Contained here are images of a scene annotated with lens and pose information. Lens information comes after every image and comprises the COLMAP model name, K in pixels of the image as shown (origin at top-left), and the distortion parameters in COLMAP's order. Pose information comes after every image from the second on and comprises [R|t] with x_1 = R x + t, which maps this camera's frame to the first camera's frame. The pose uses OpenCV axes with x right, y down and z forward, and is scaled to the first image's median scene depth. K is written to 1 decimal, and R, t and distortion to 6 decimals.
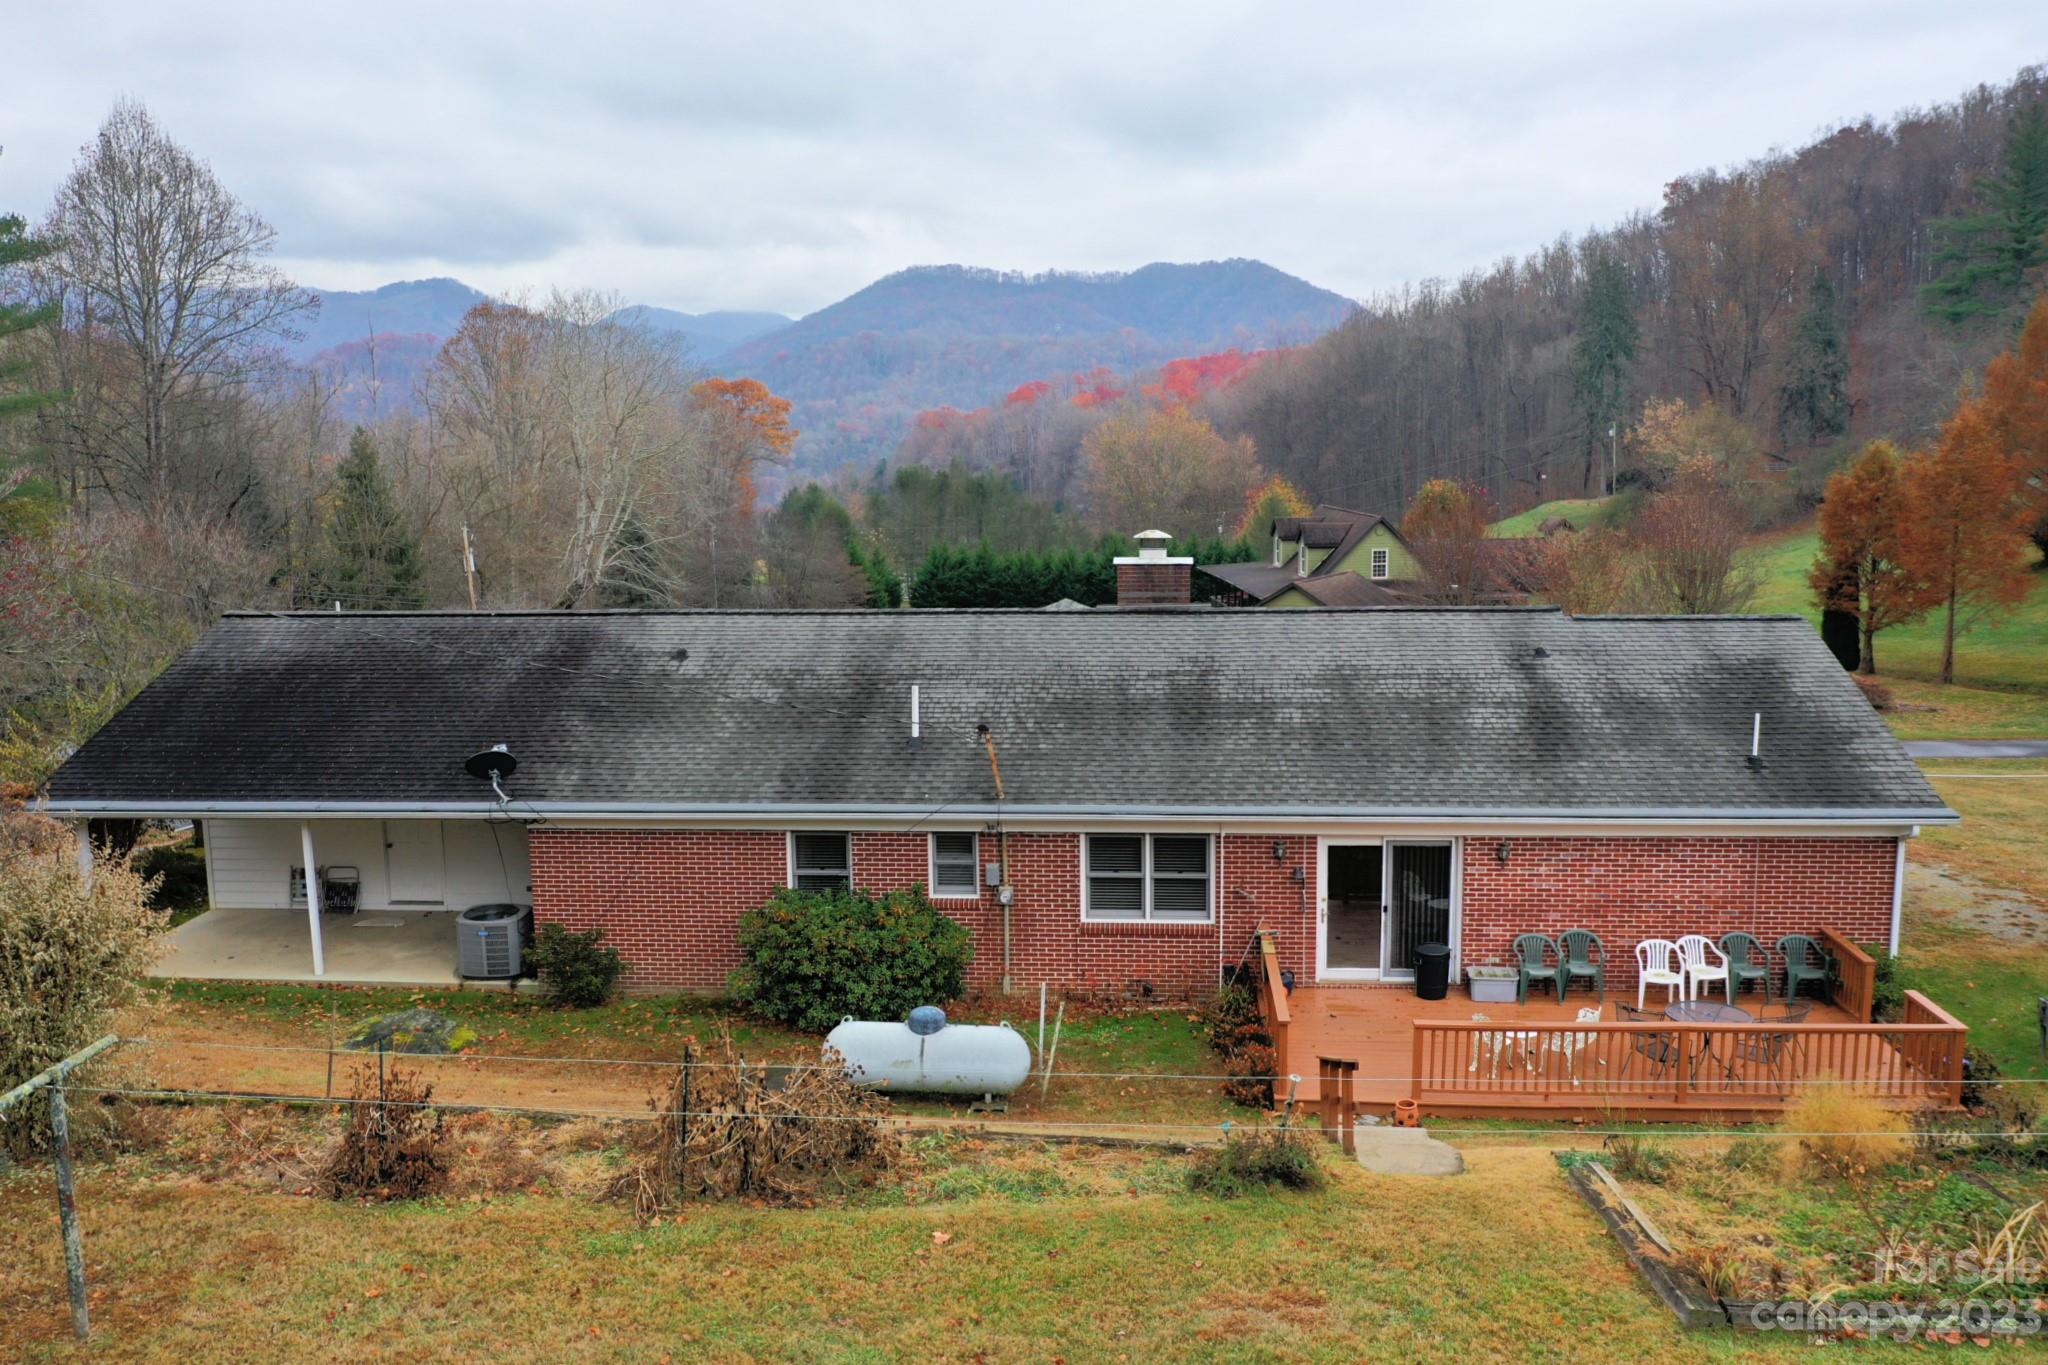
lens RADIAL K [[1649.8, 0, 1024.0], [0, 1649.8, 682.5], [0, 0, 1]] dist [-0.008512, -0.000318]
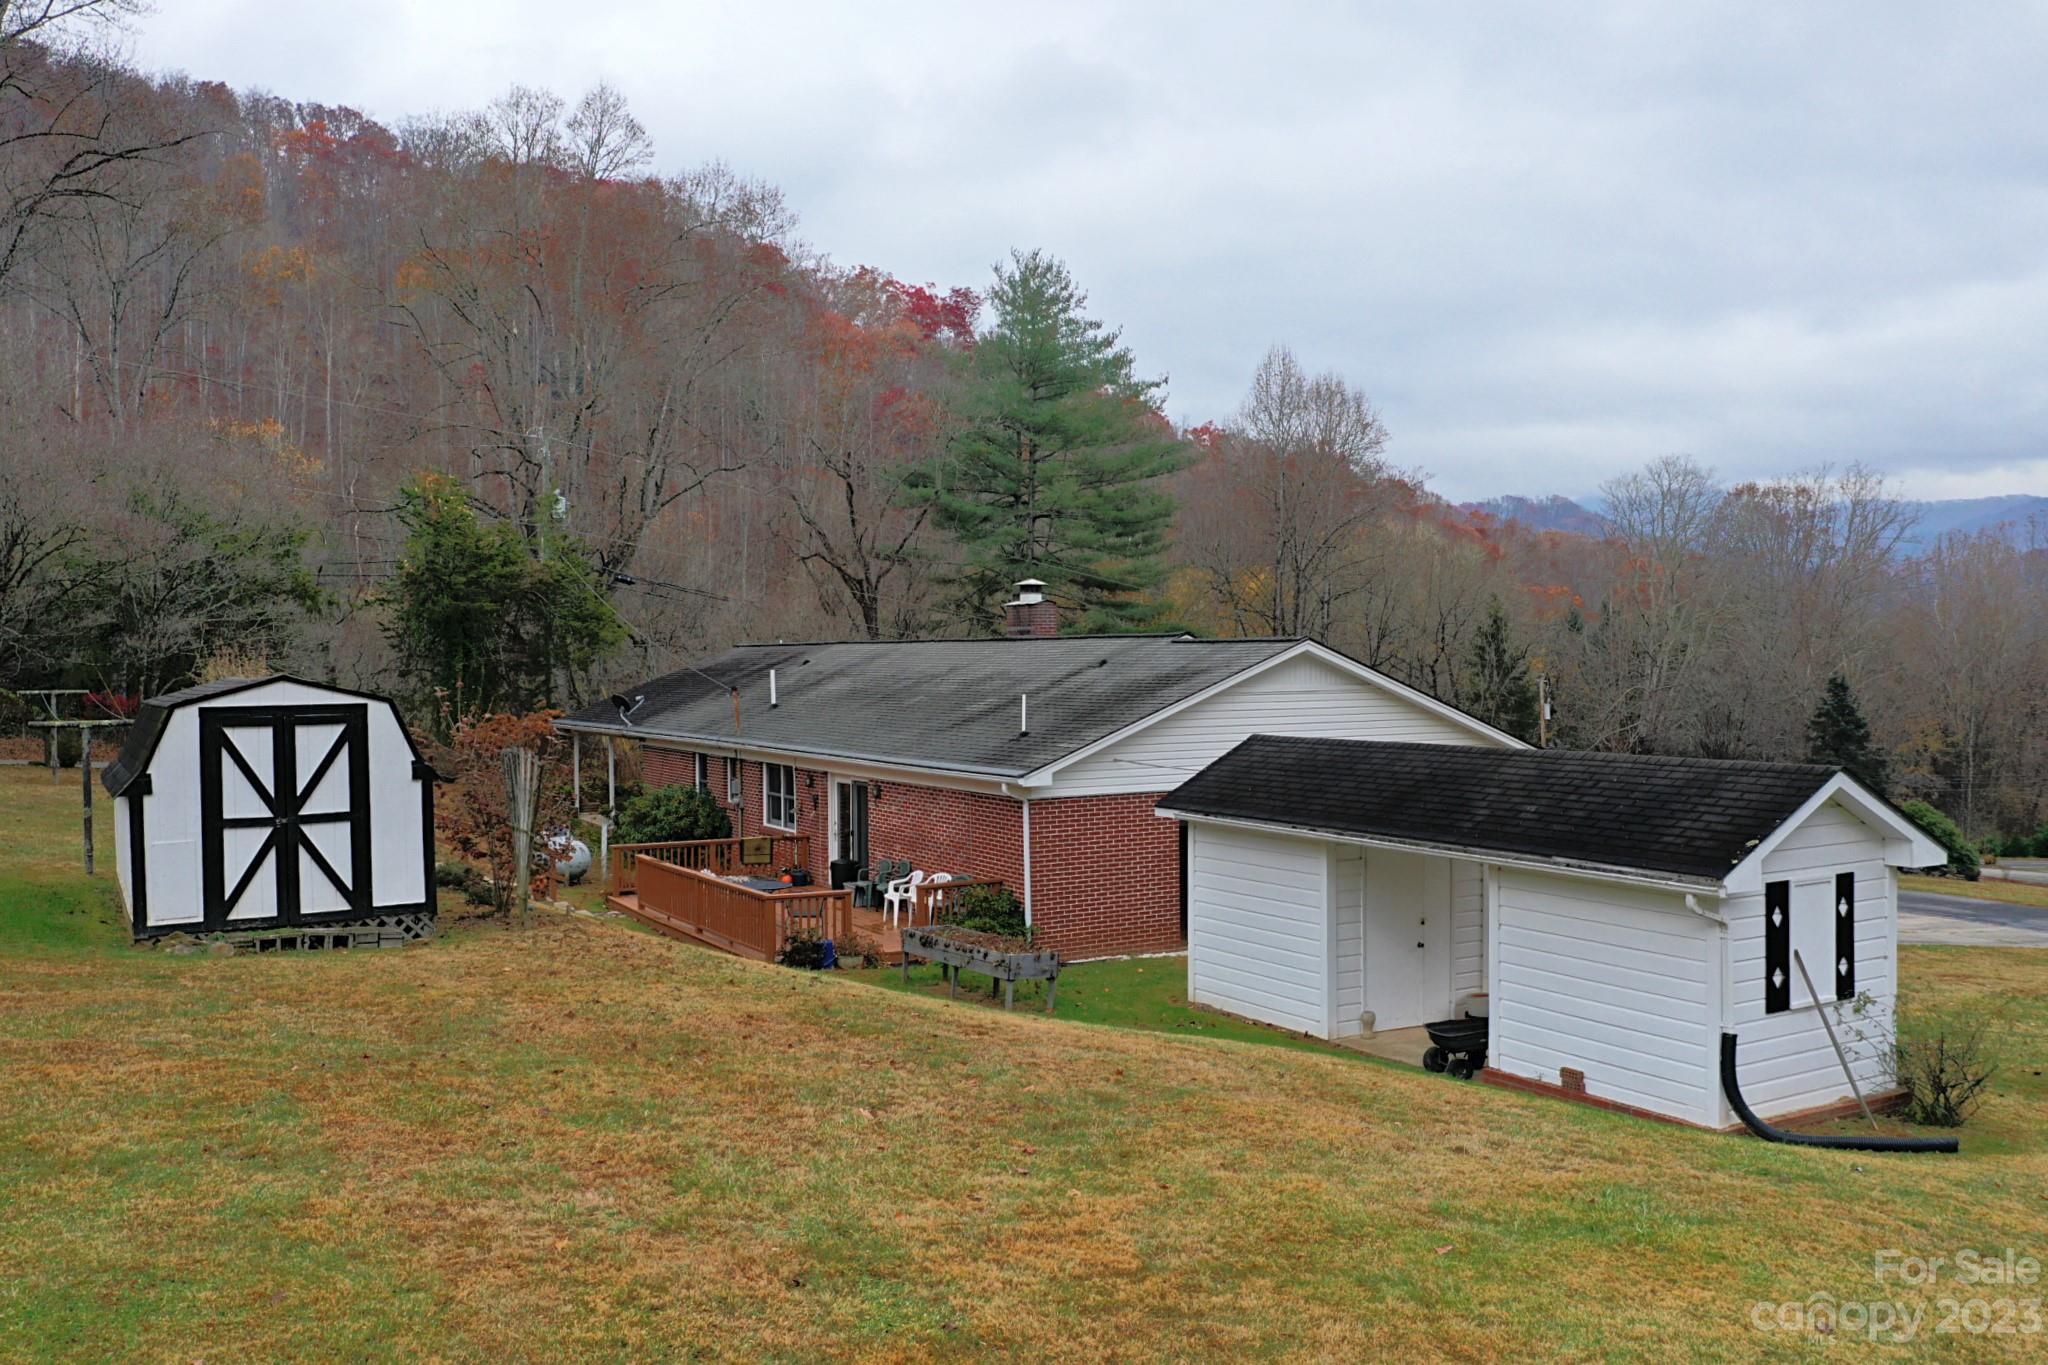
lens RADIAL K [[1649.8, 0, 1024.0], [0, 1649.8, 682.5], [0, 0, 1]] dist [-0.008512, -0.000318]
pose [[0.574741, 0.026242, -0.817914, 1.392636], [-0.128853, 0.989920, -0.058784, 0.078883], [0.808127, 0.139176, 0.572329, 0.337963]]
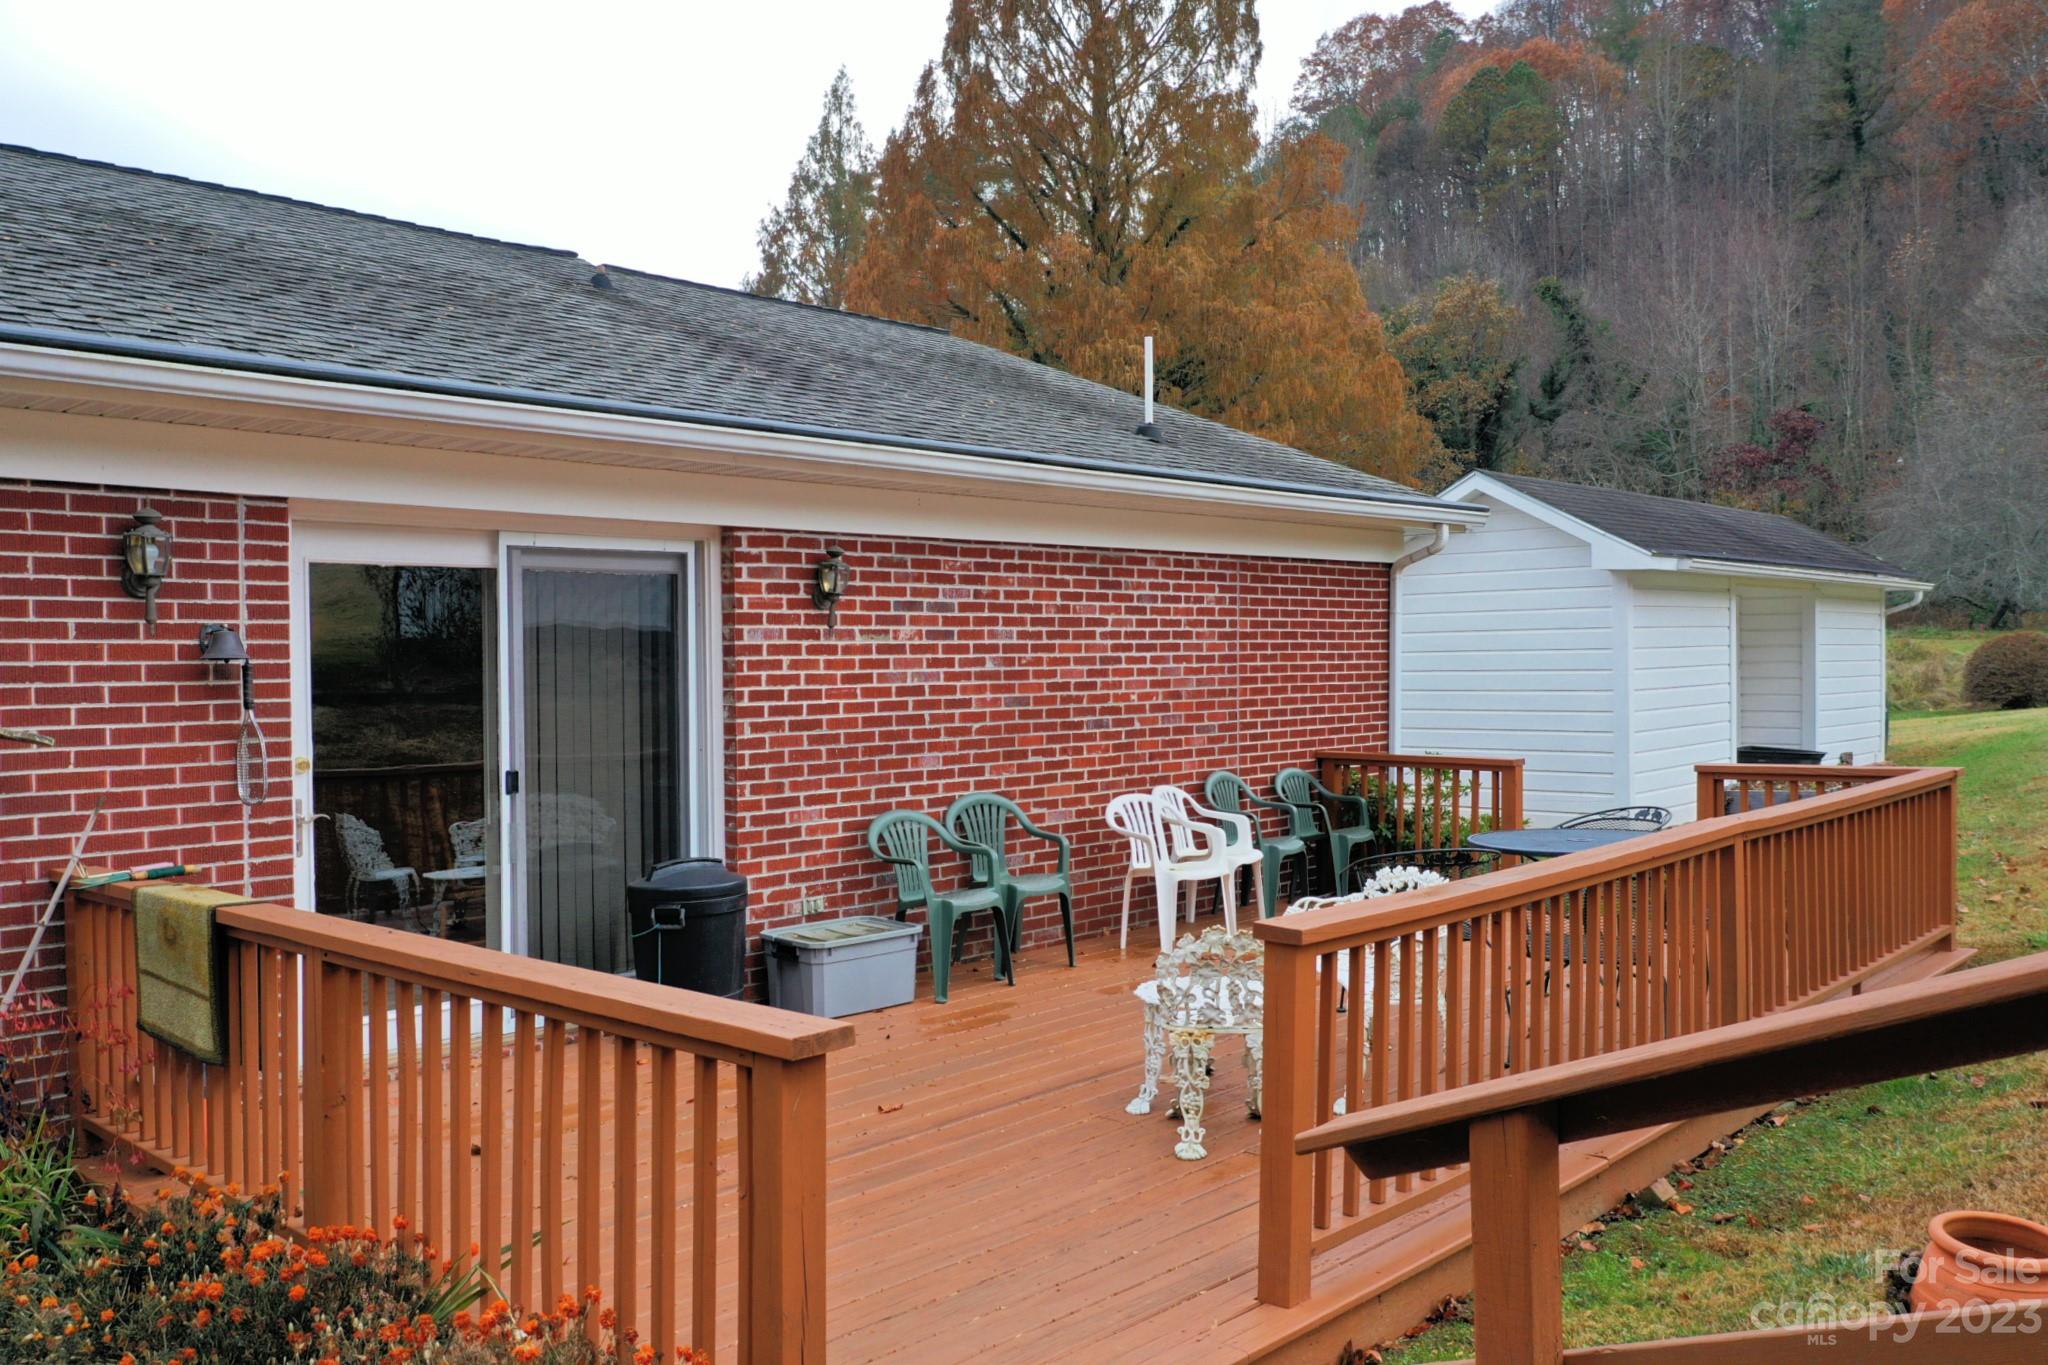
lens RADIAL K [[1599.6, 0, 1024.0], [0, 1599.6, 682.5], [0, 0, 1]] dist [-0.003808, -0.000416]
pose [[0.623006, -0.000991, 0.782217, 0.049345], [0.135659, 0.984983, -0.106799, 0.165159], [-0.770364, 0.172651, 0.613784, 0.753805]]
